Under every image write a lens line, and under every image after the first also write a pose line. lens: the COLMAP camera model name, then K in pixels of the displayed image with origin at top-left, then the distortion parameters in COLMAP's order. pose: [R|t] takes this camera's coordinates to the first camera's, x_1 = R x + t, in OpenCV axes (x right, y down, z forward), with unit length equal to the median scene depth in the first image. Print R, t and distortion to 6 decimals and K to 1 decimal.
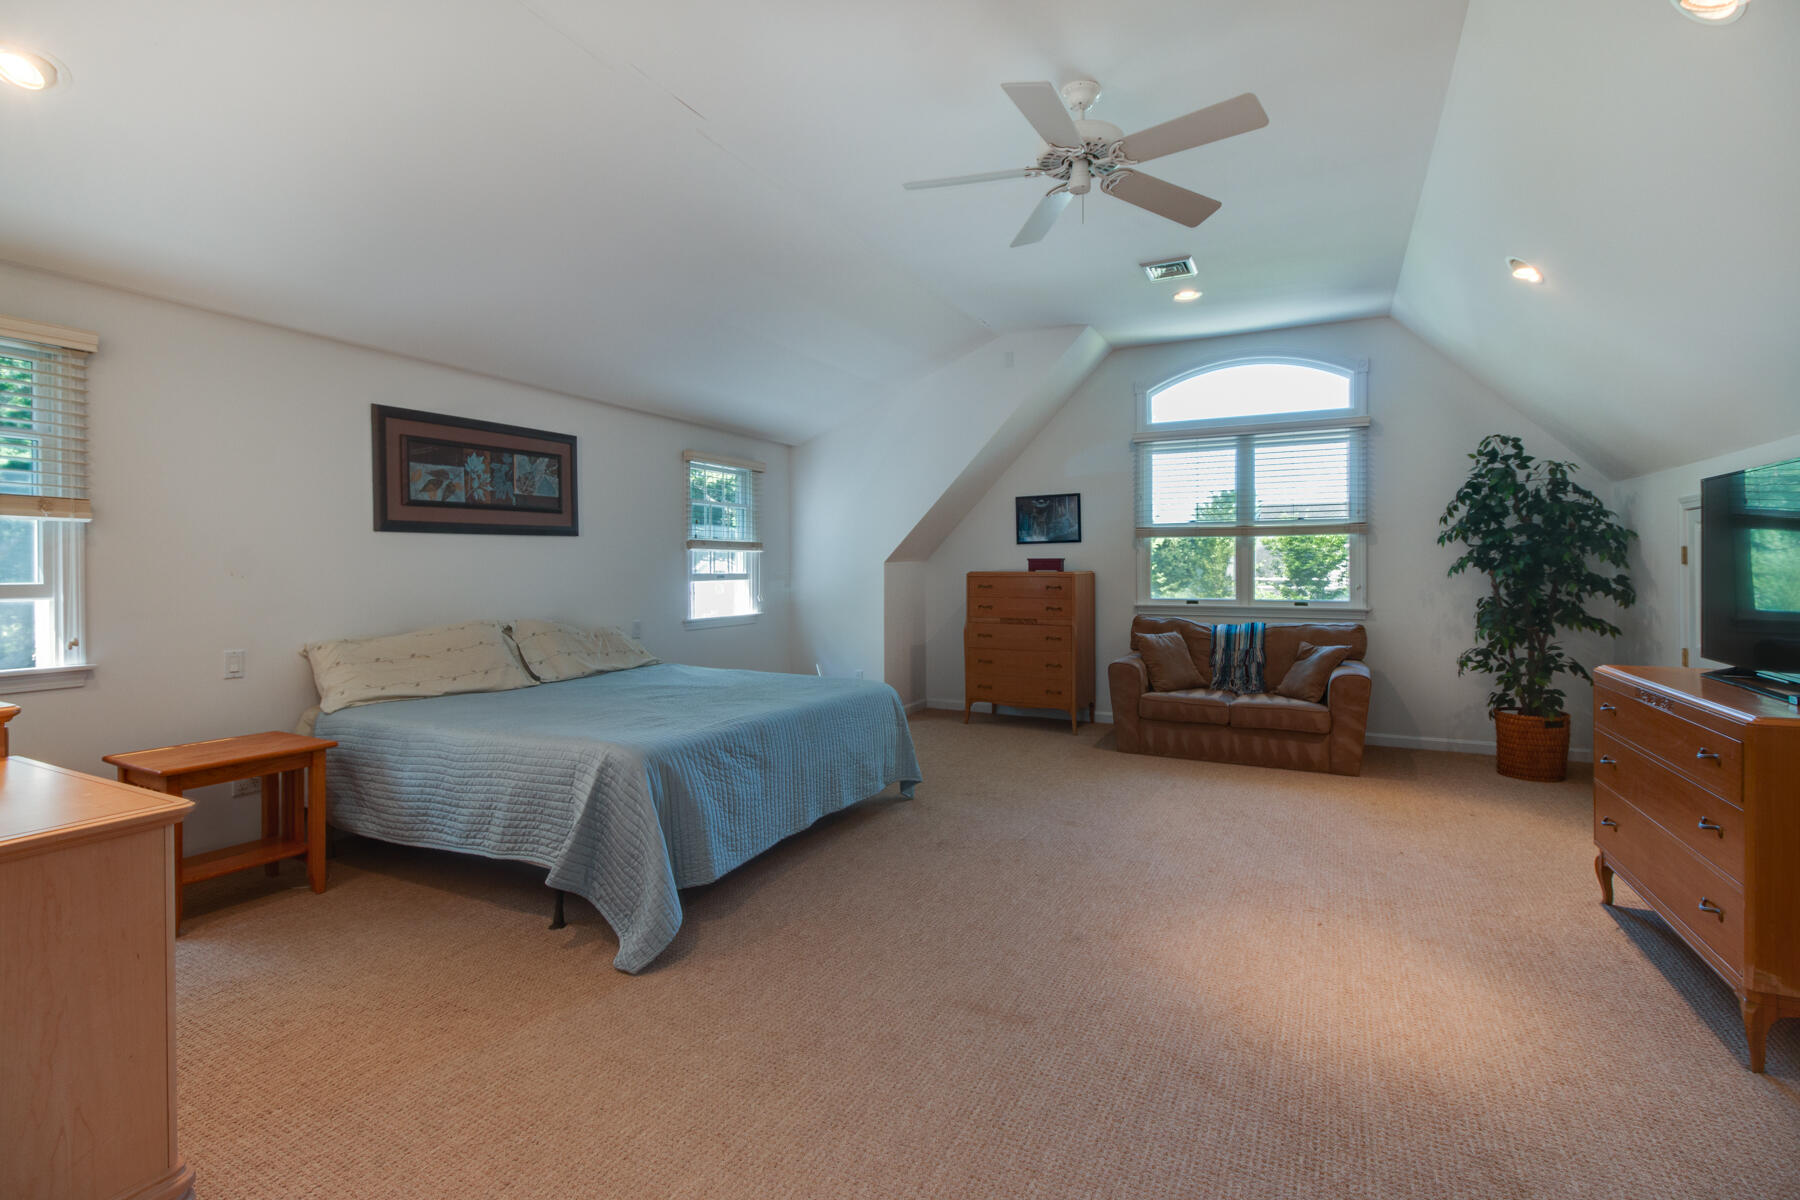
lens RADIAL K [[848.3, 0, 895.9], [0, 848.3, 581.4], [0, 0, 1]] dist [0.001689, -0.000104]
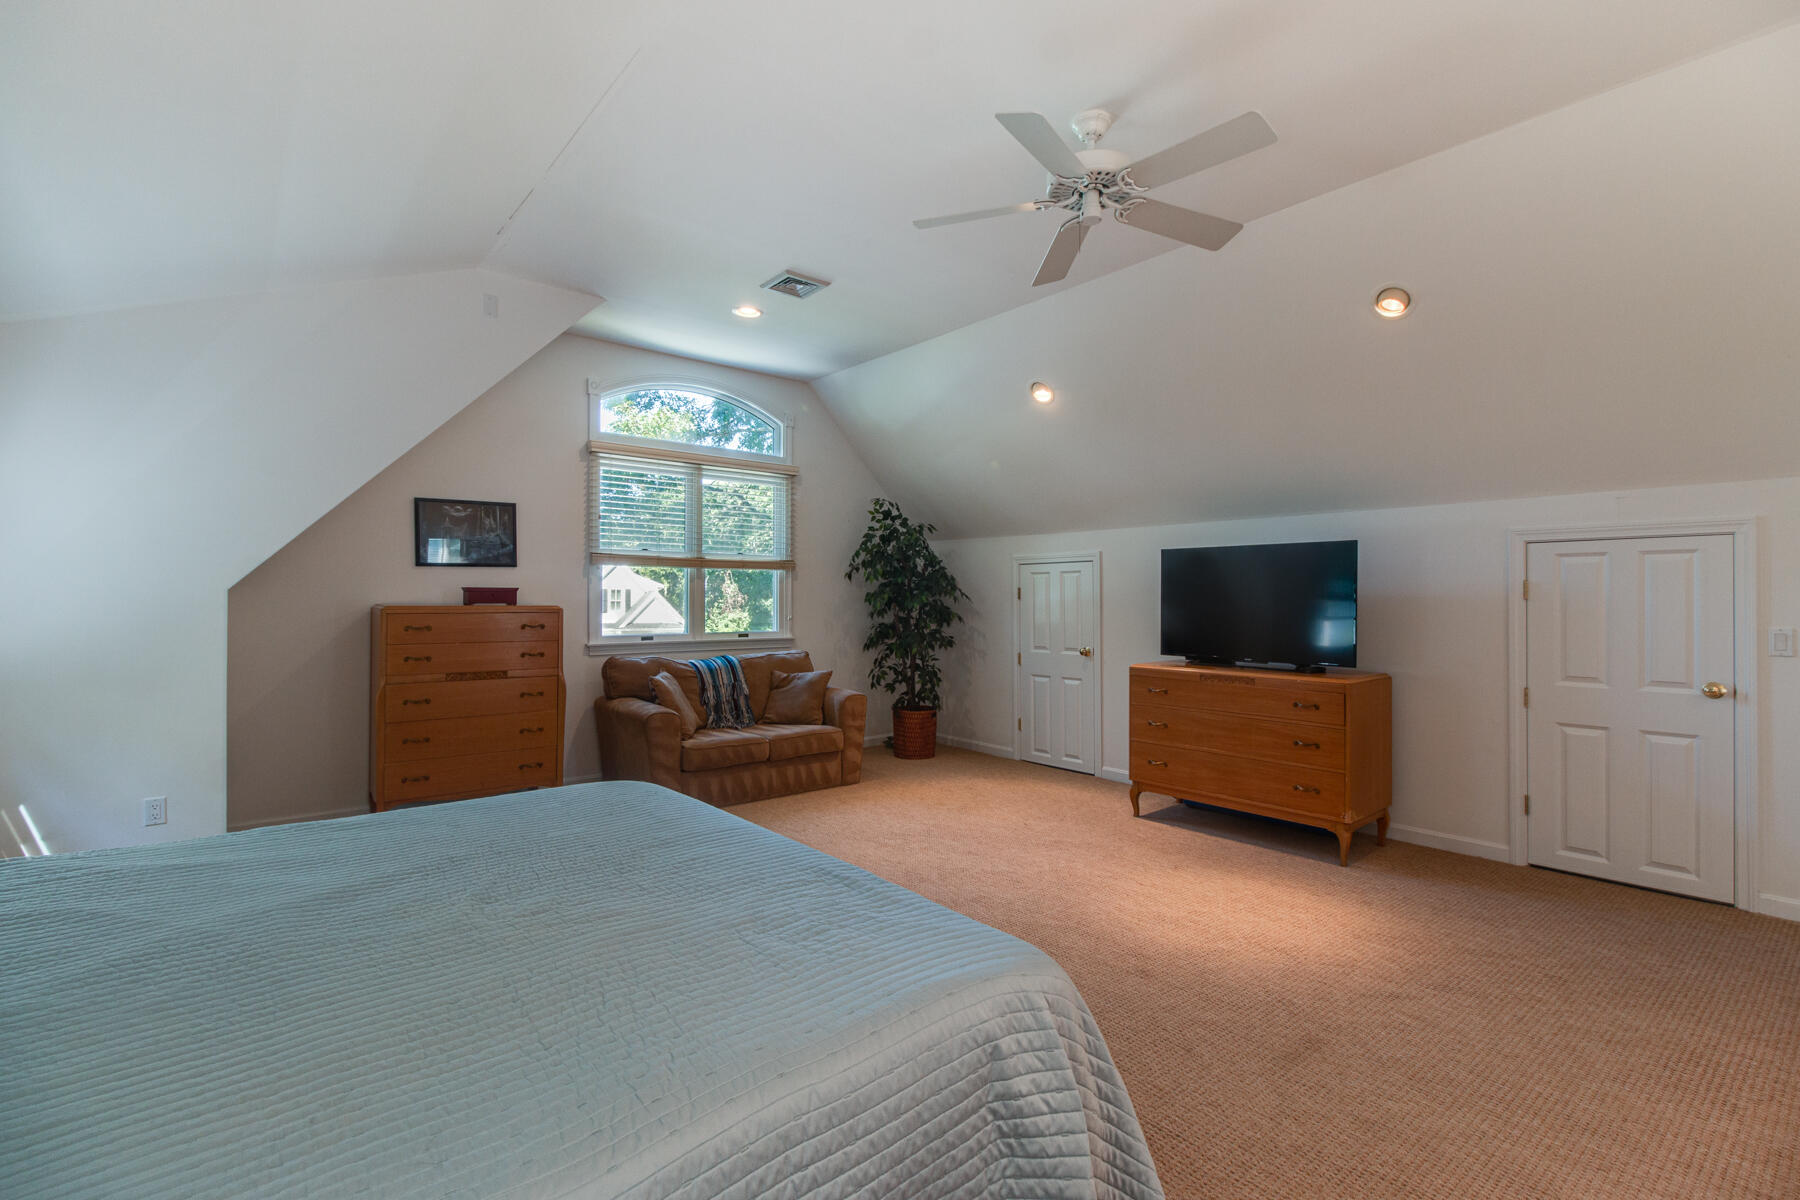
lens RADIAL K [[819.5, 0, 923.9], [0, 819.5, 614.4], [0, 0, 1]] dist [0.005261, -0.000240]
pose [[0.371329, -0.015307, 0.928375, -0.407231], [0.009773, 0.999873, 0.012577, -0.010639], [-0.928450, 0.004403, 0.371431, 0.454231]]
